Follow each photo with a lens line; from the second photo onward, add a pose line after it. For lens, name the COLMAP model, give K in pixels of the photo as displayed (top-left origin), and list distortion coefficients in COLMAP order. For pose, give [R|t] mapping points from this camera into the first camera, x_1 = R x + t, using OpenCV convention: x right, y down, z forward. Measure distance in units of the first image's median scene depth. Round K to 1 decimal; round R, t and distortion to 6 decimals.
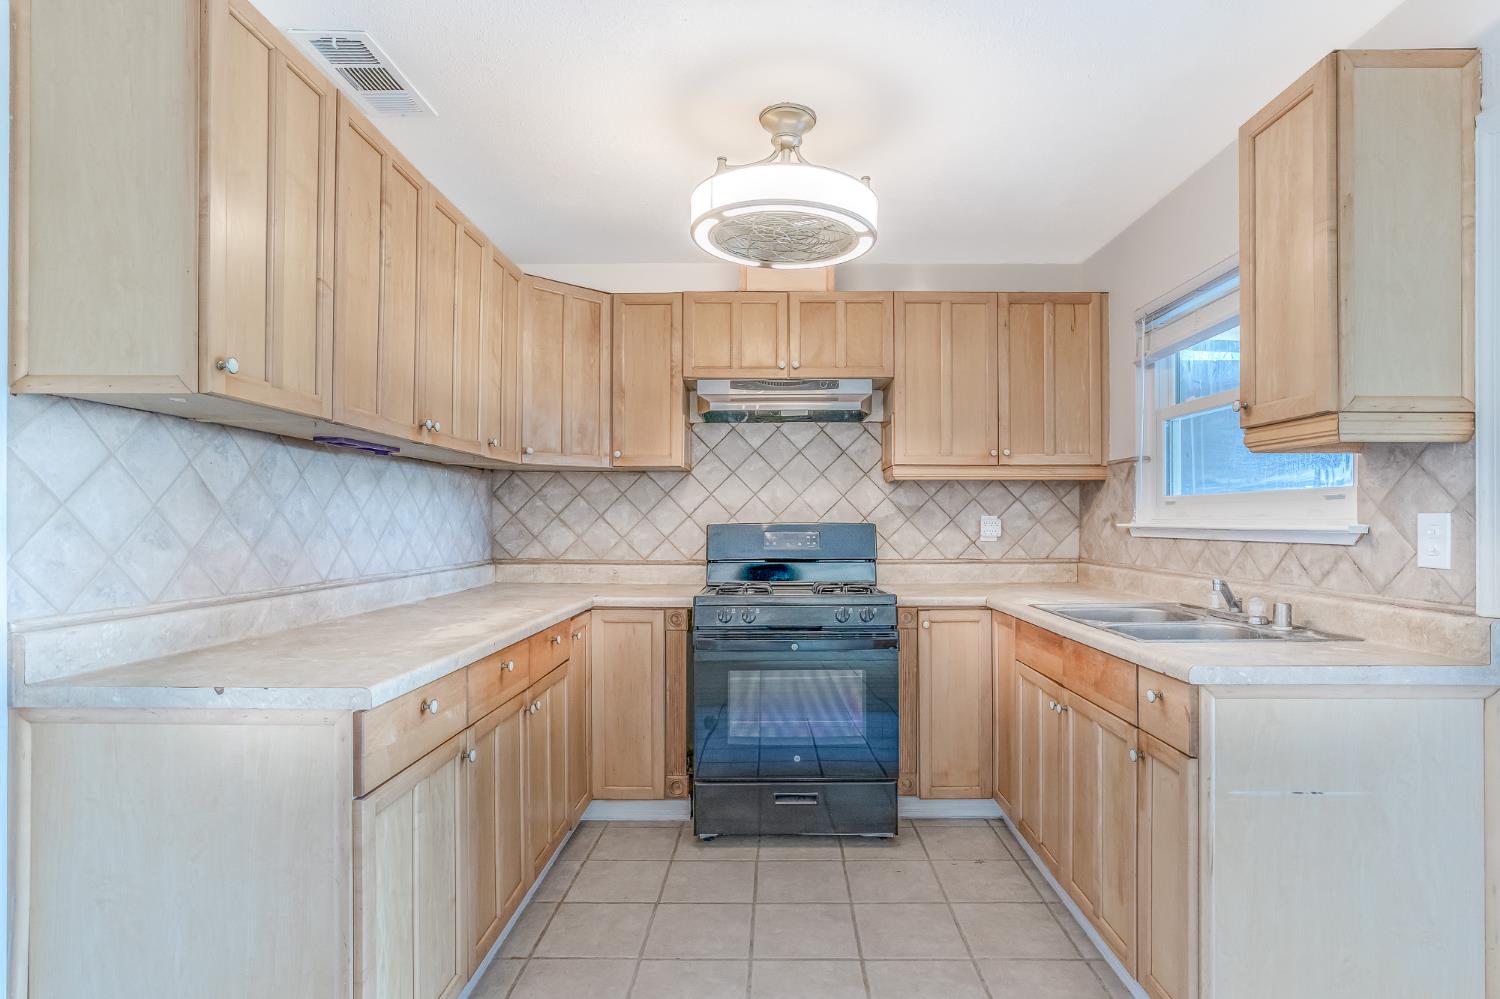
lens RADIAL K [[765.1, 0, 765.0], [0, 765.1, 521.9], [0, 0, 1]] dist [-0.030619, 0.024710]
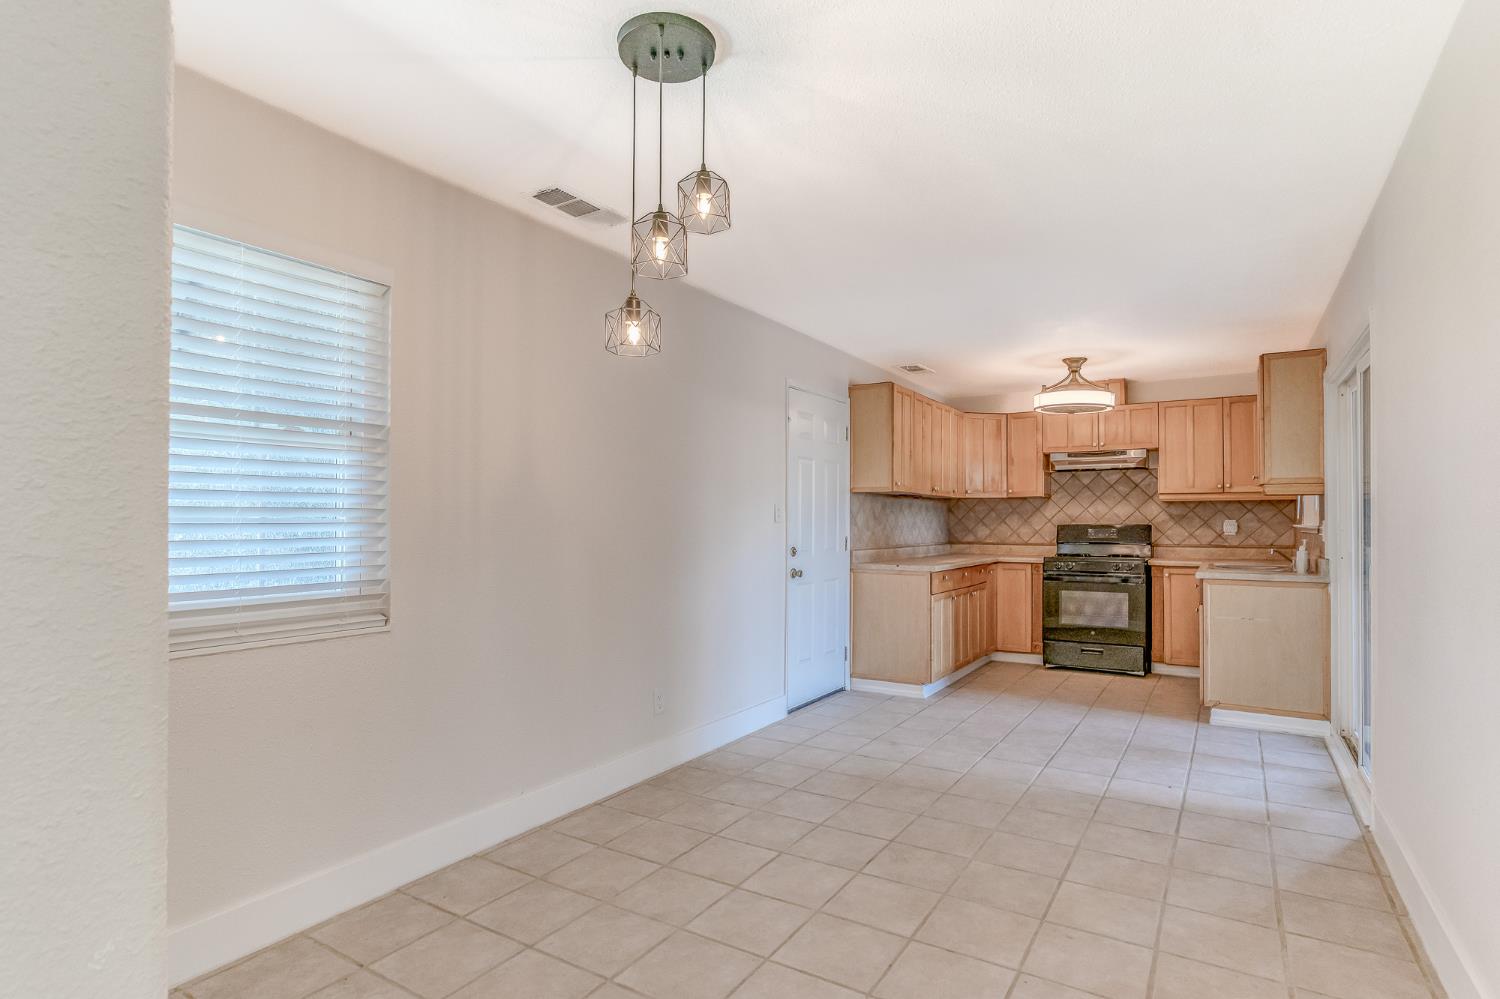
lens RADIAL K [[765.1, 0, 765.0], [0, 765.1, 521.9], [0, 0, 1]] dist [-0.030619, 0.024710]
pose [[0.860309, -0.000401, -0.509773, 0.287968], [-0.000502, 0.999999, -0.001634, -0.000987], [0.509773, 0.001662, 0.860307, -1.115471]]
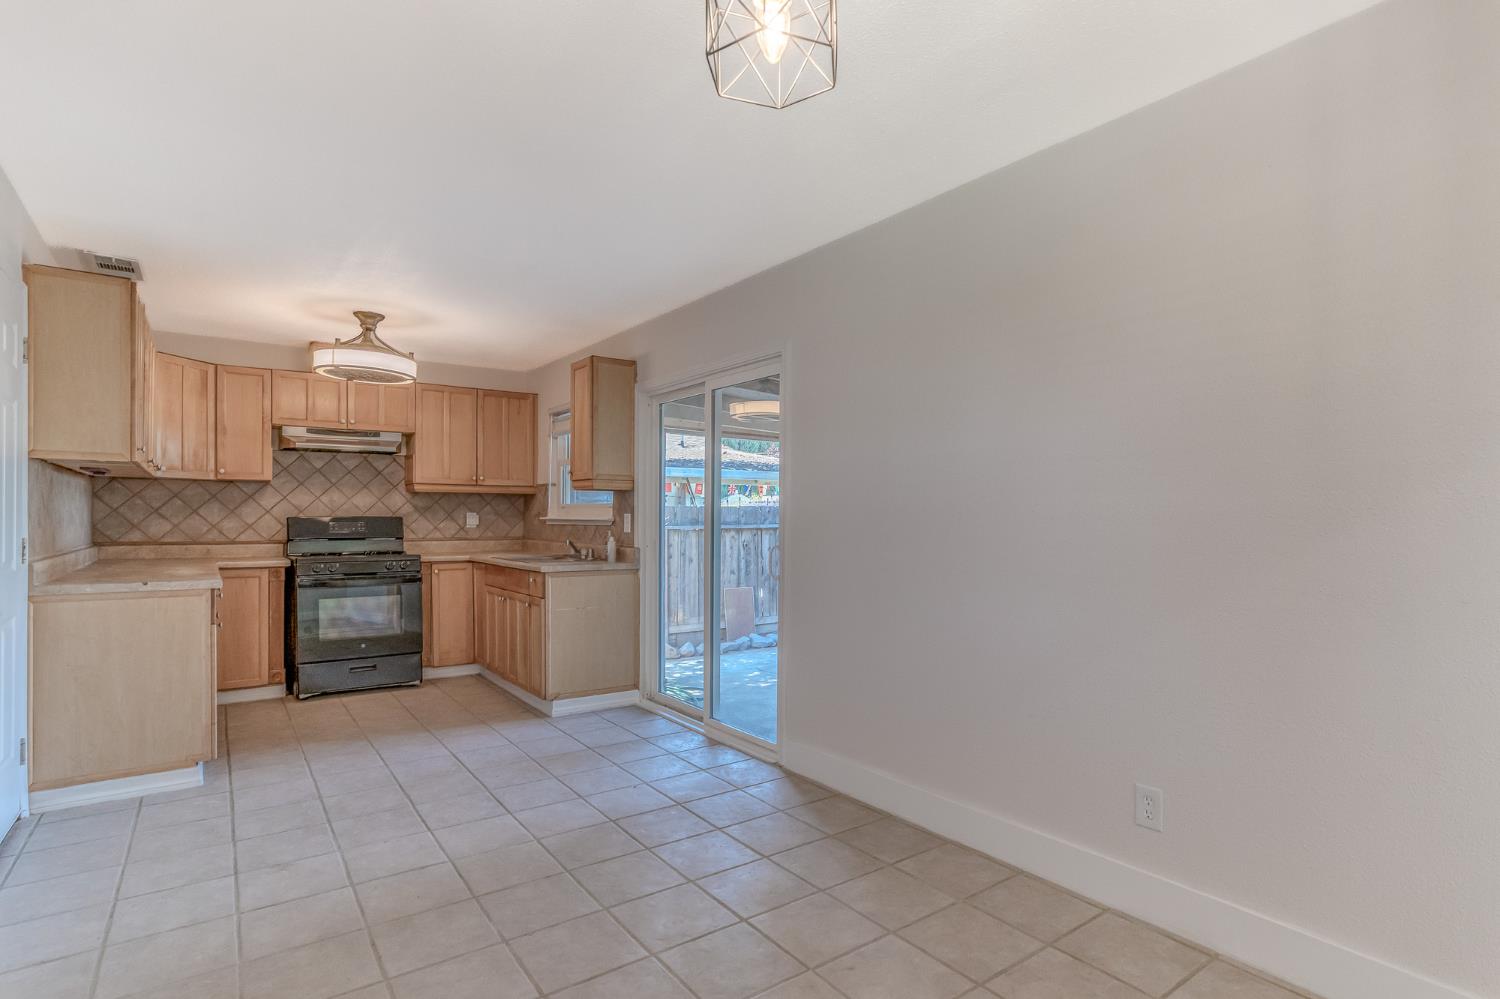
lens RADIAL K [[765.1, 0, 765.0], [0, 765.1, 521.9], [0, 0, 1]] dist [-0.030619, 0.024710]
pose [[0.796693, -0.000265, 0.604385, -0.240990], [-0.003955, 0.999976, 0.005652, 0.000269], [-0.604372, -0.006894, 0.796673, -0.849781]]
